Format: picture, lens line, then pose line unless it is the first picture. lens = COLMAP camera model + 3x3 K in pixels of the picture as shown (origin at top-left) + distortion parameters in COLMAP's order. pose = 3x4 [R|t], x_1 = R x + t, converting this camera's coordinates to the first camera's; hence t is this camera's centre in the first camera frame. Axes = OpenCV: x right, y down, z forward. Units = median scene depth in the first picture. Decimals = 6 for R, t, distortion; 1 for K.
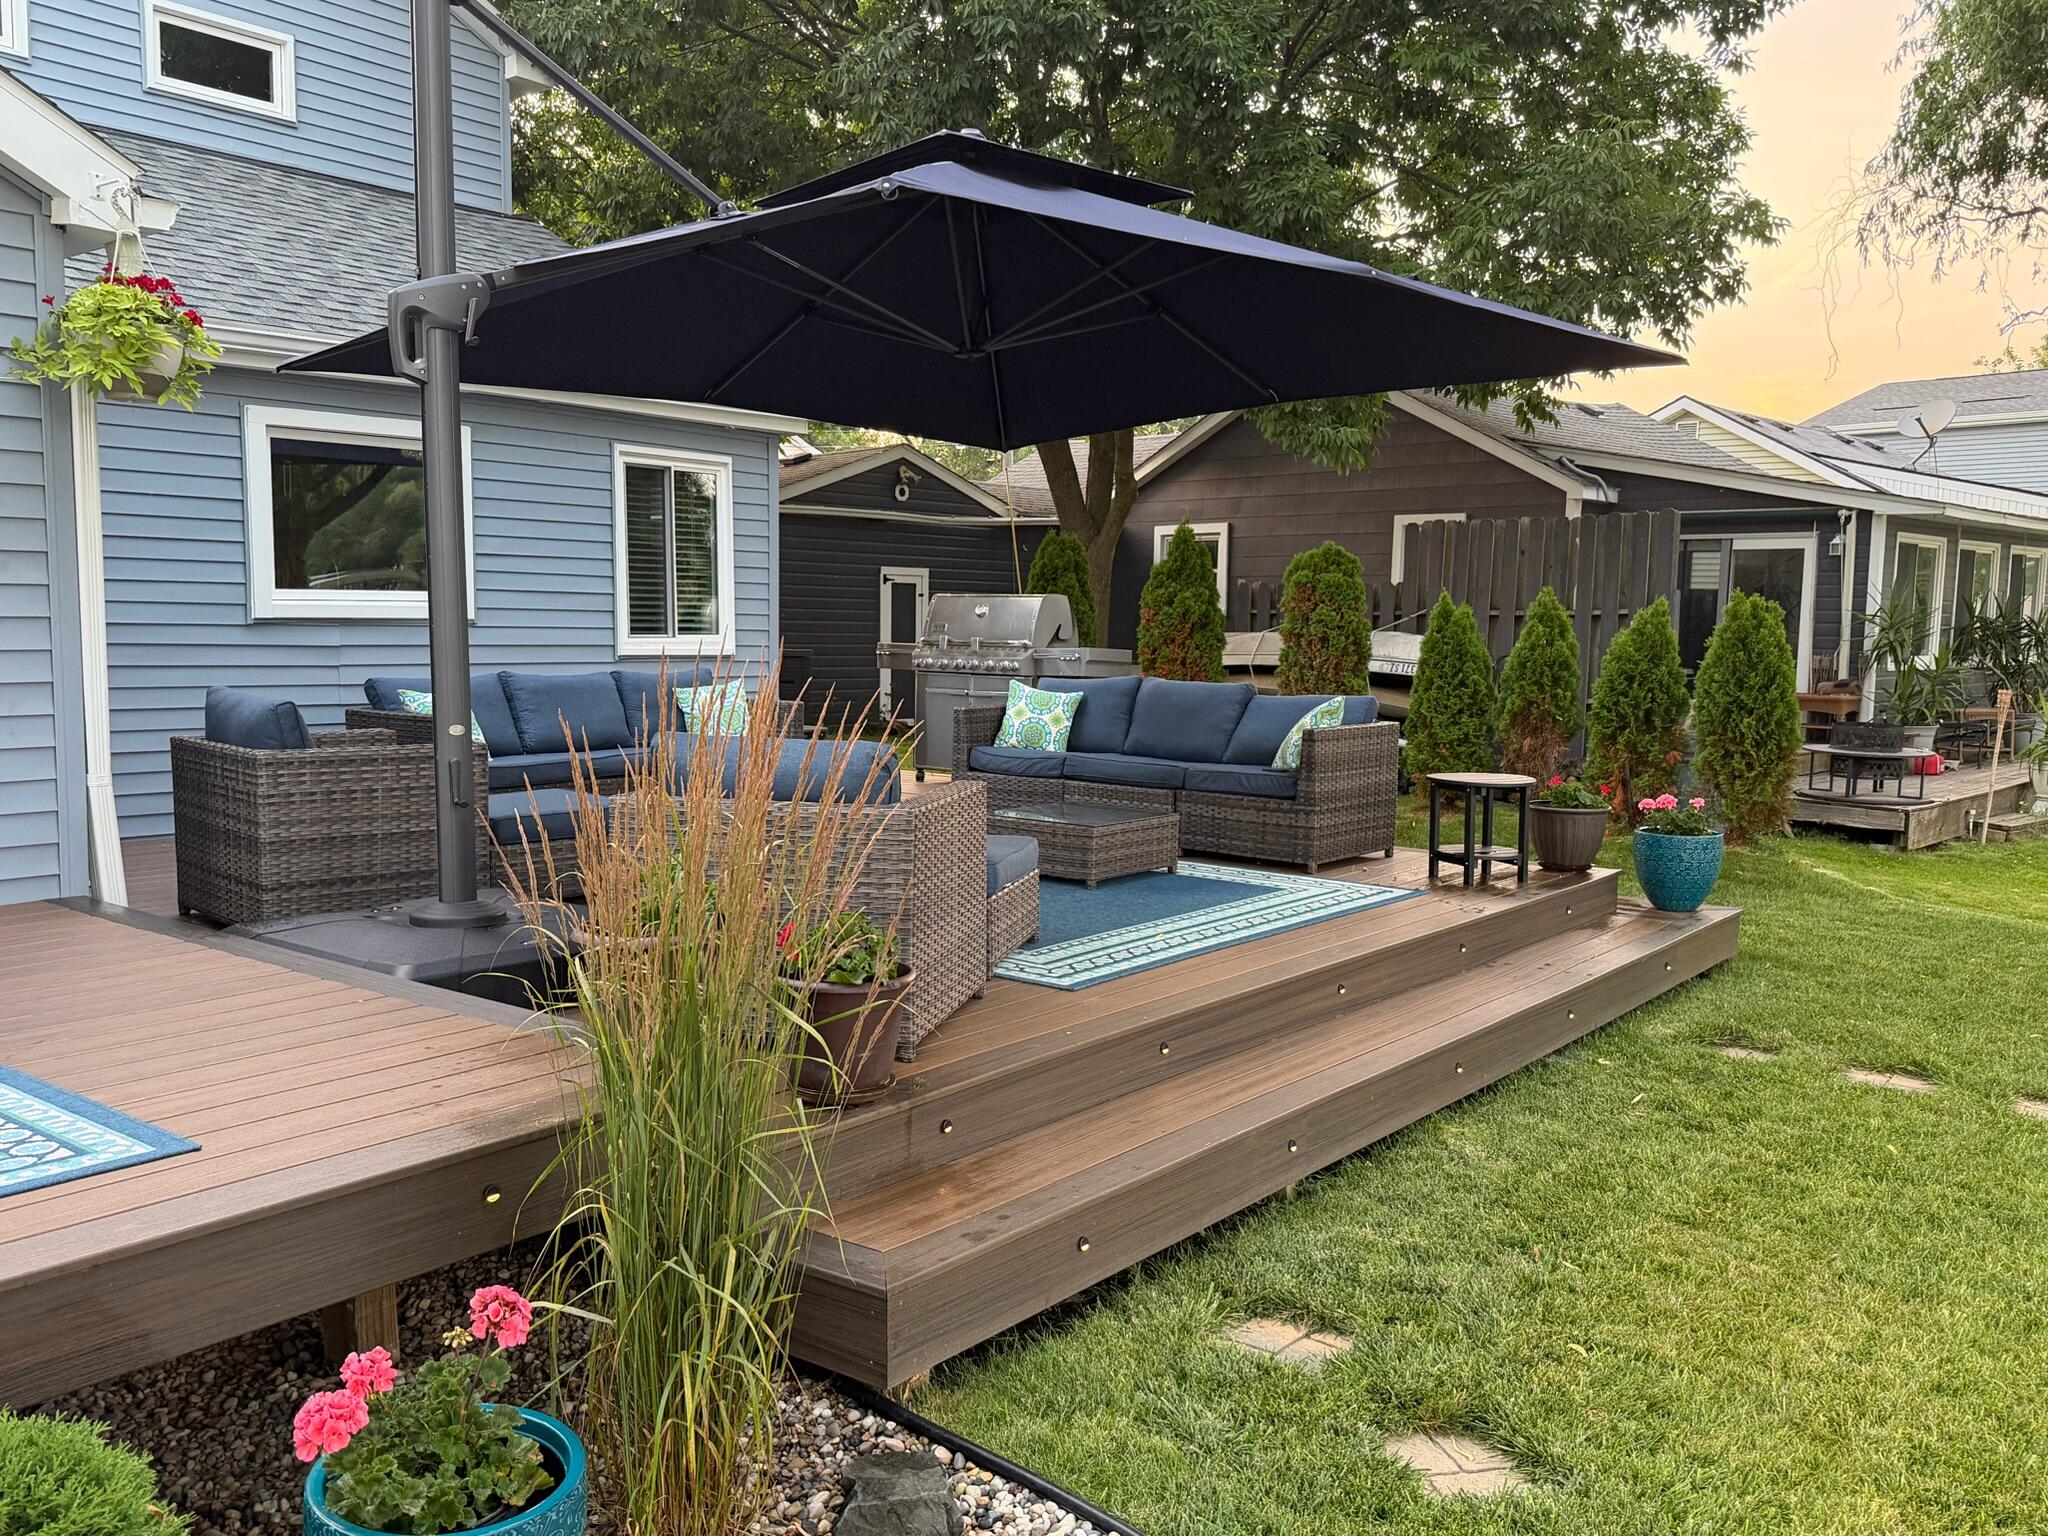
lens RADIAL K [[1667.9, 0, 1024.0], [0, 1667.9, 768.0], [0, 0, 1]] dist [0.094795, -0.121129]
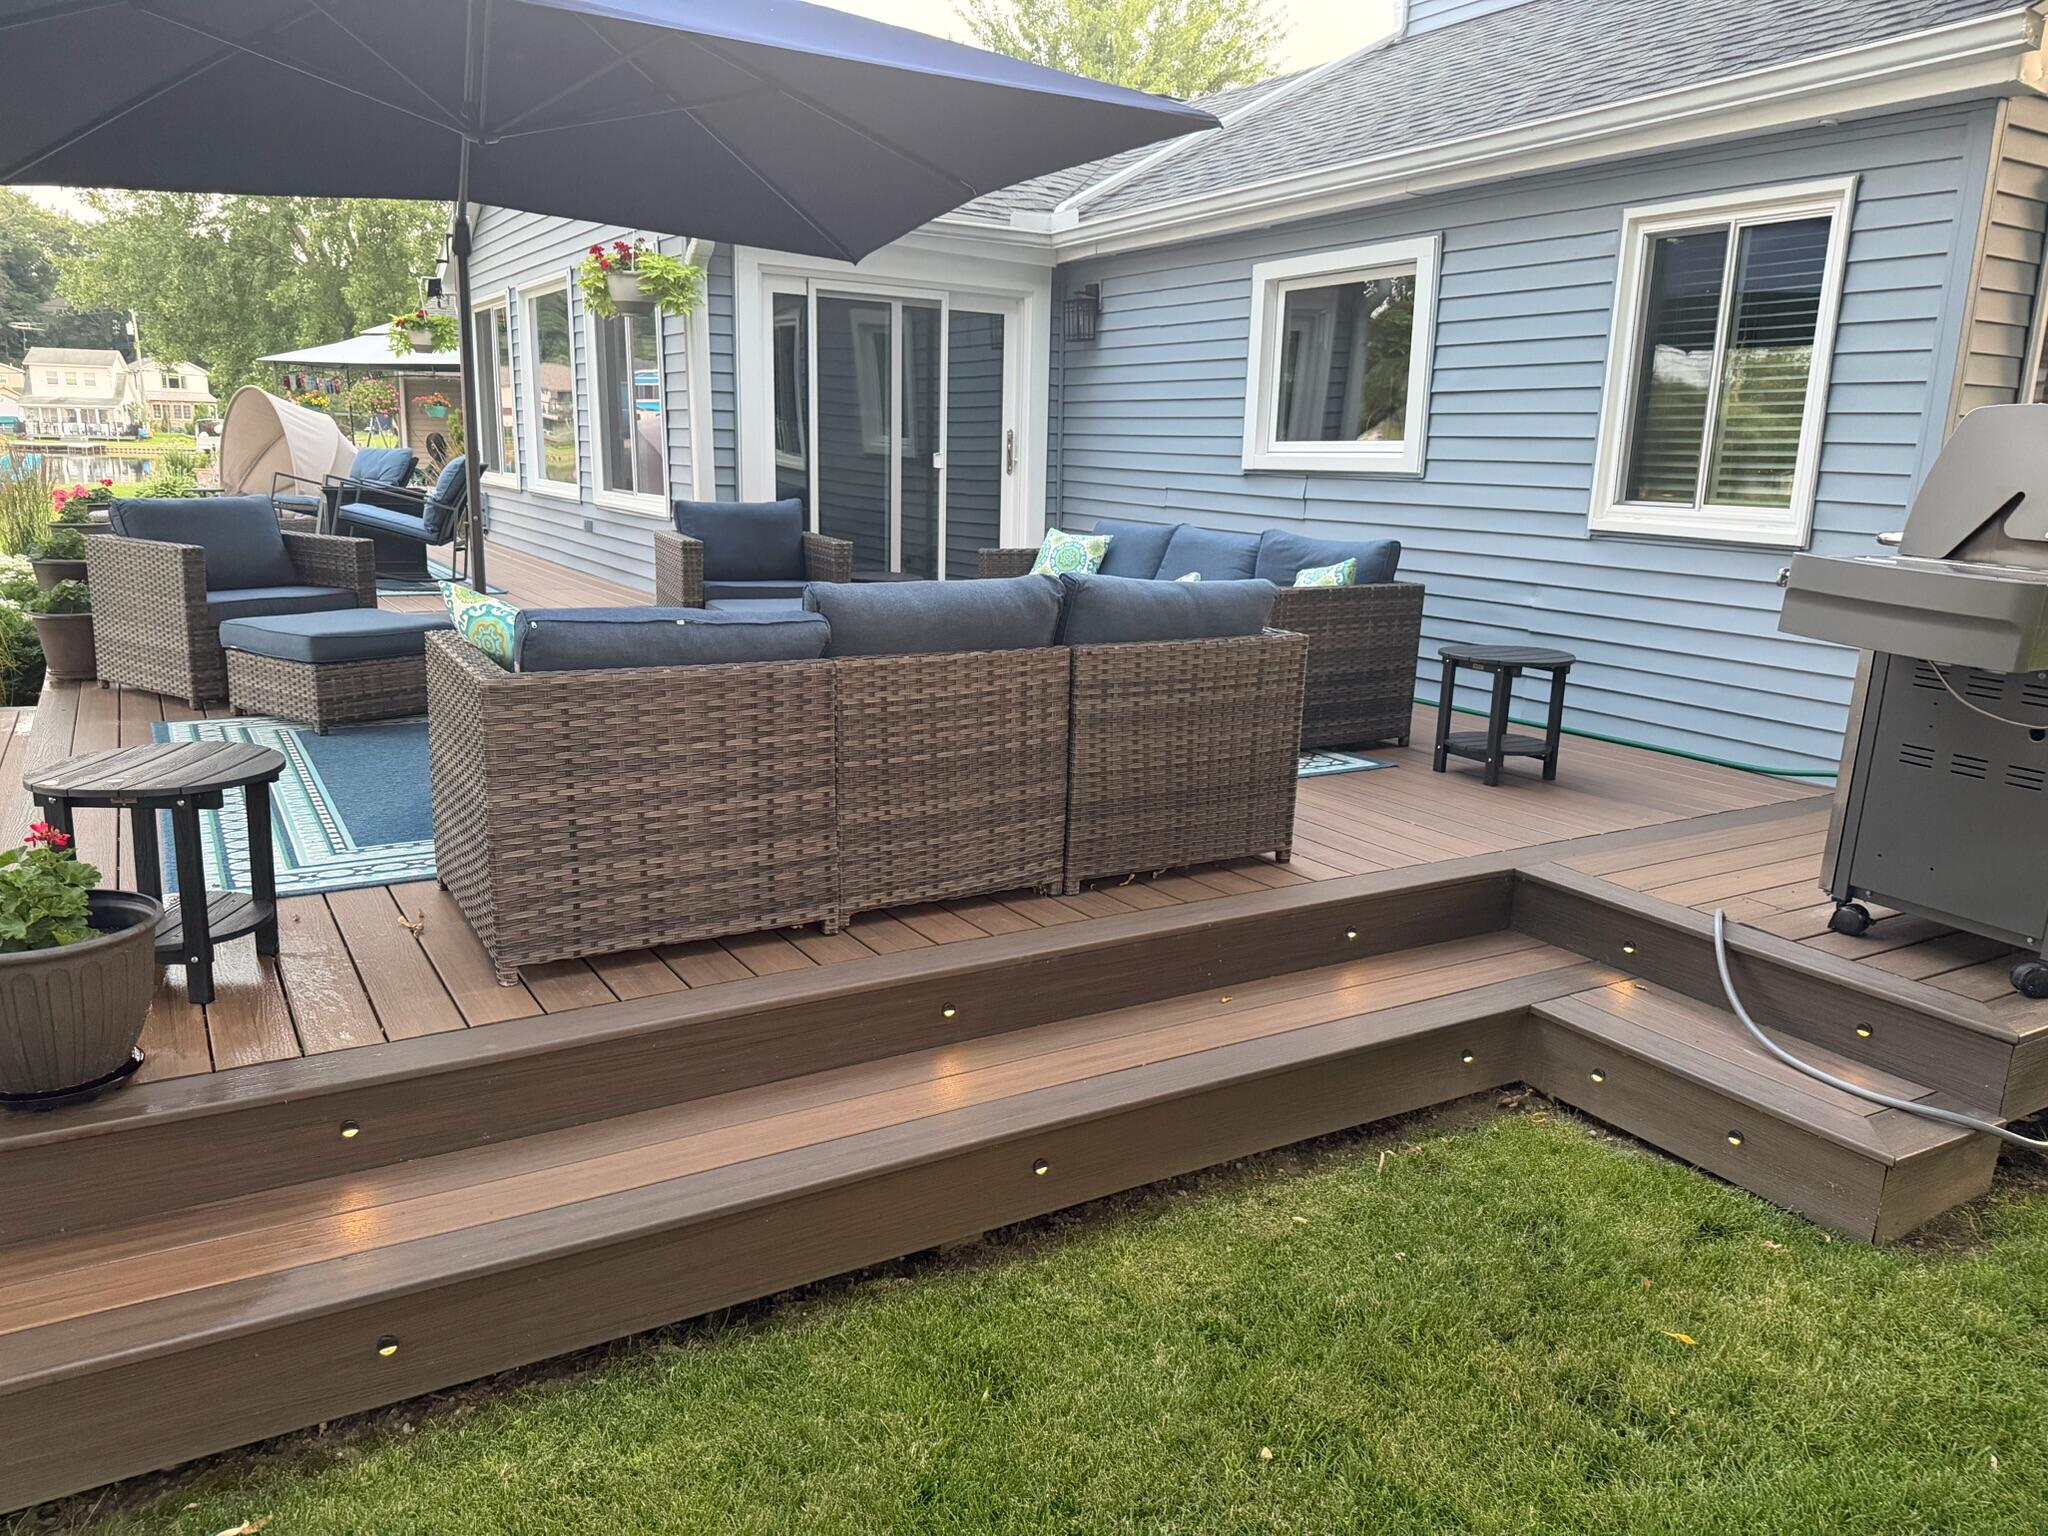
lens RADIAL K [[1444.1, 0, 1021.0], [0, 1444.1, 801.8], [0, 0, 1]] dist [0.004731, 0.001410]
pose [[-0.361294, 0.195356, -0.911758, 0.395840], [-0.116520, 0.960684, 0.252011, -0.080555], [0.925143, 0.197288, -0.324327, 0.976211]]
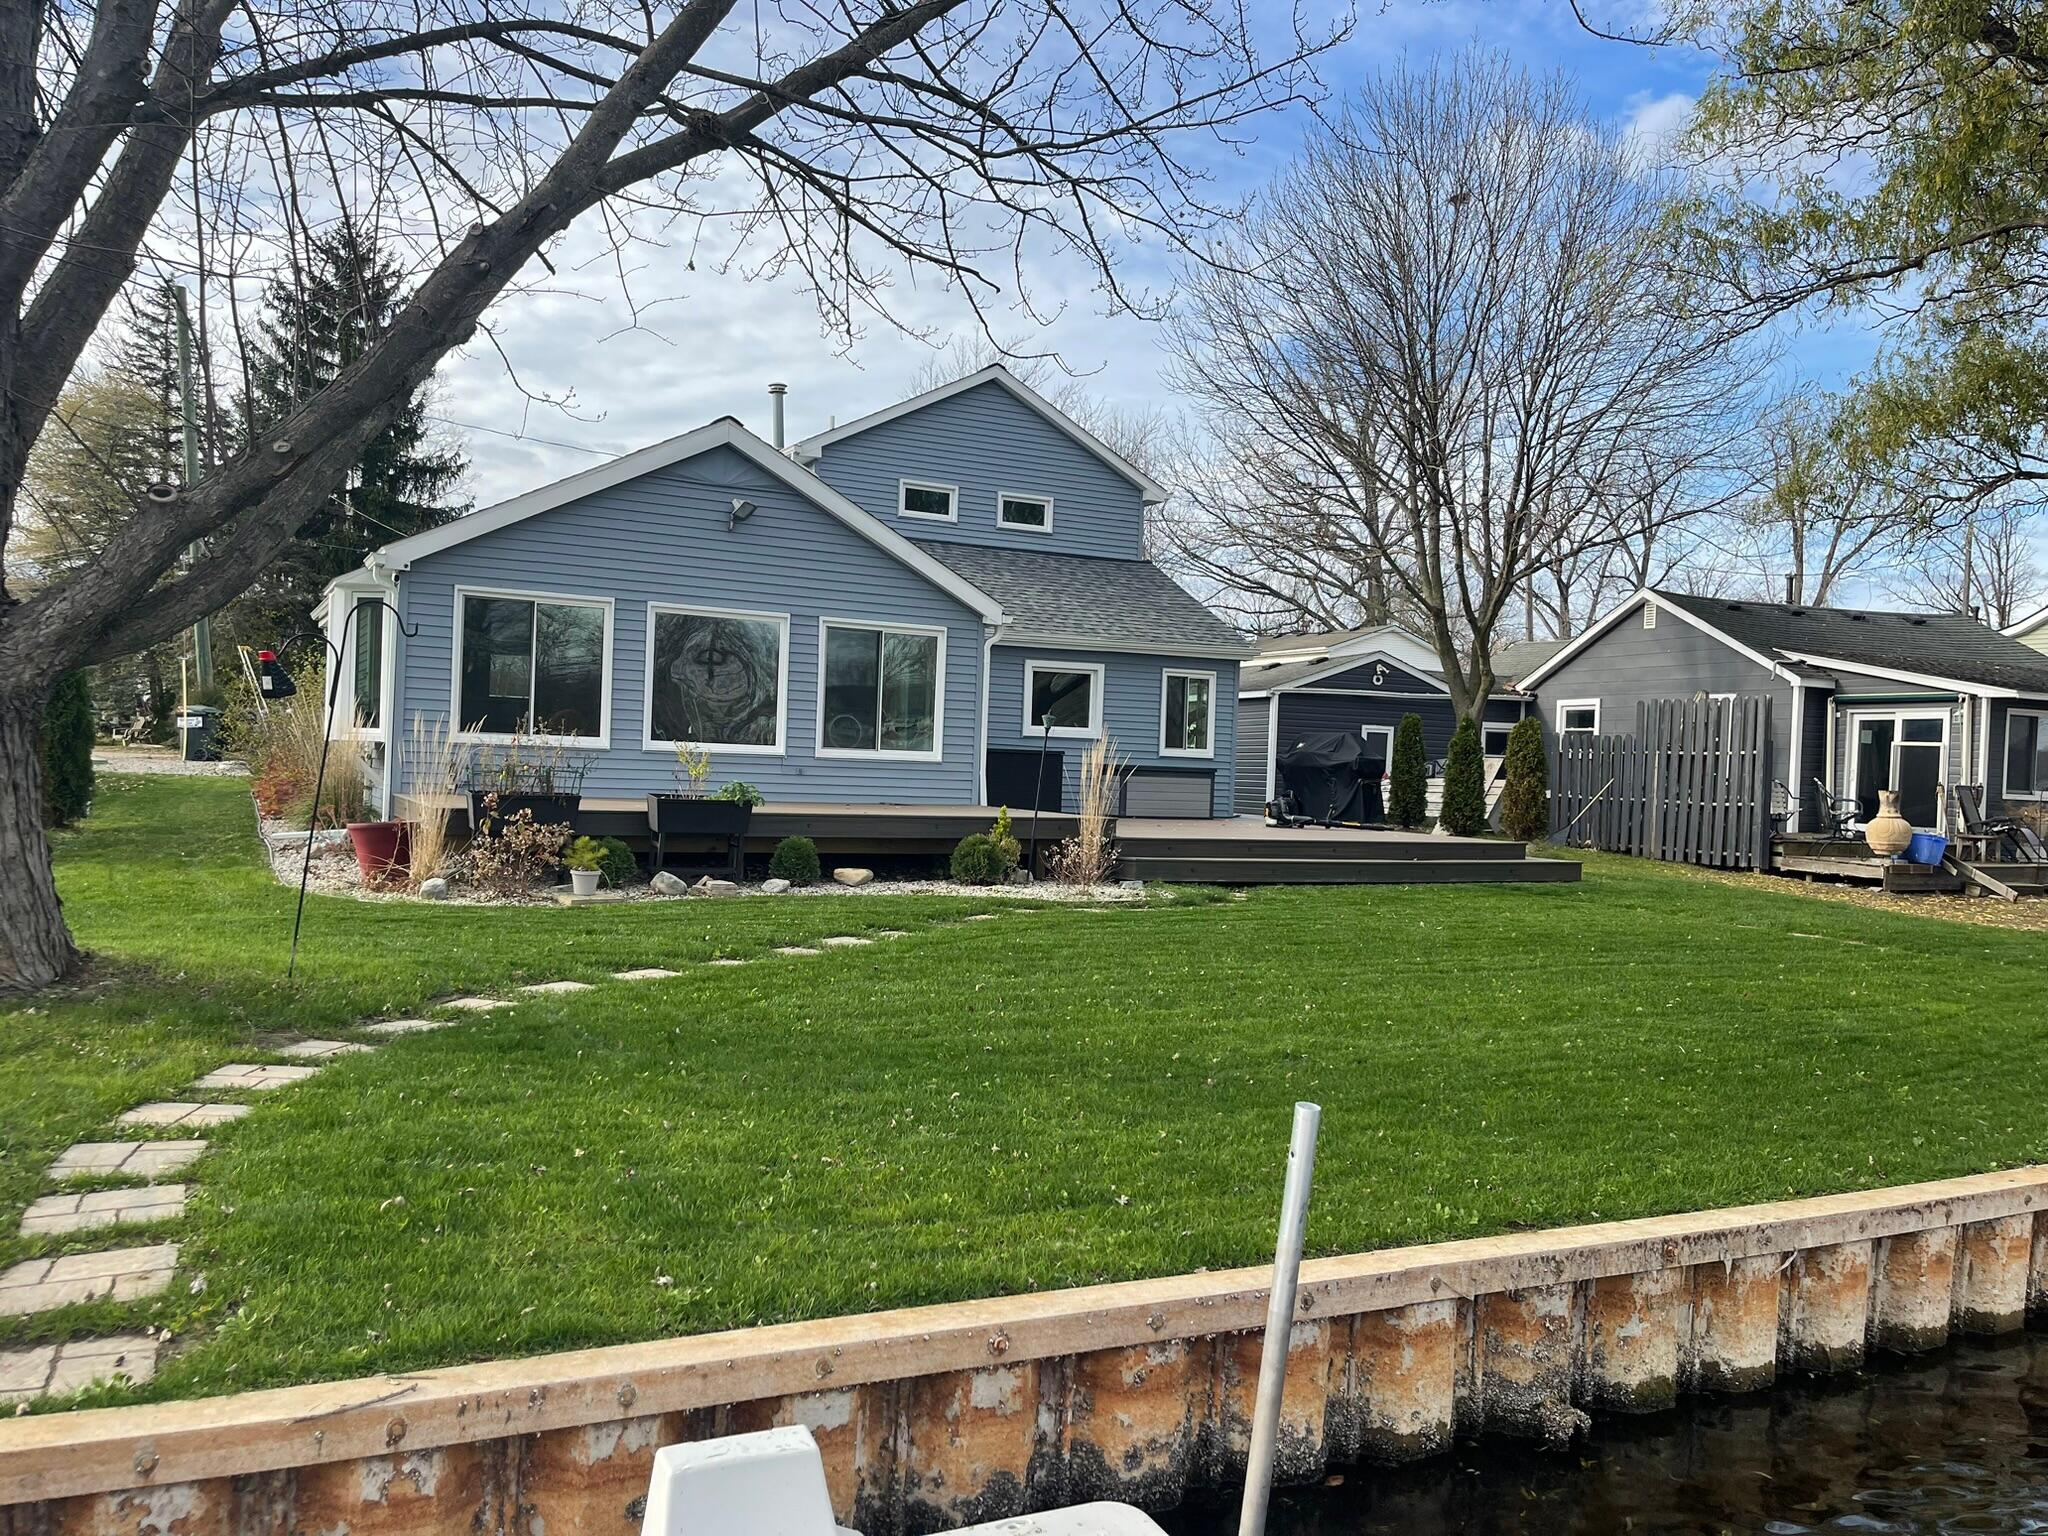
lens RADIAL K [[1579.1, 0, 1024.0], [0, 1579.1, 768.0], [0, 0, 1]] dist [0.082543, -0.132838]
pose [[0.913046, 0.022088, -0.407259, 0.475434], [-0.062059, 0.994429, -0.085200, 0.146880], [0.403108, 0.103066, 0.909330, -1.065646]]
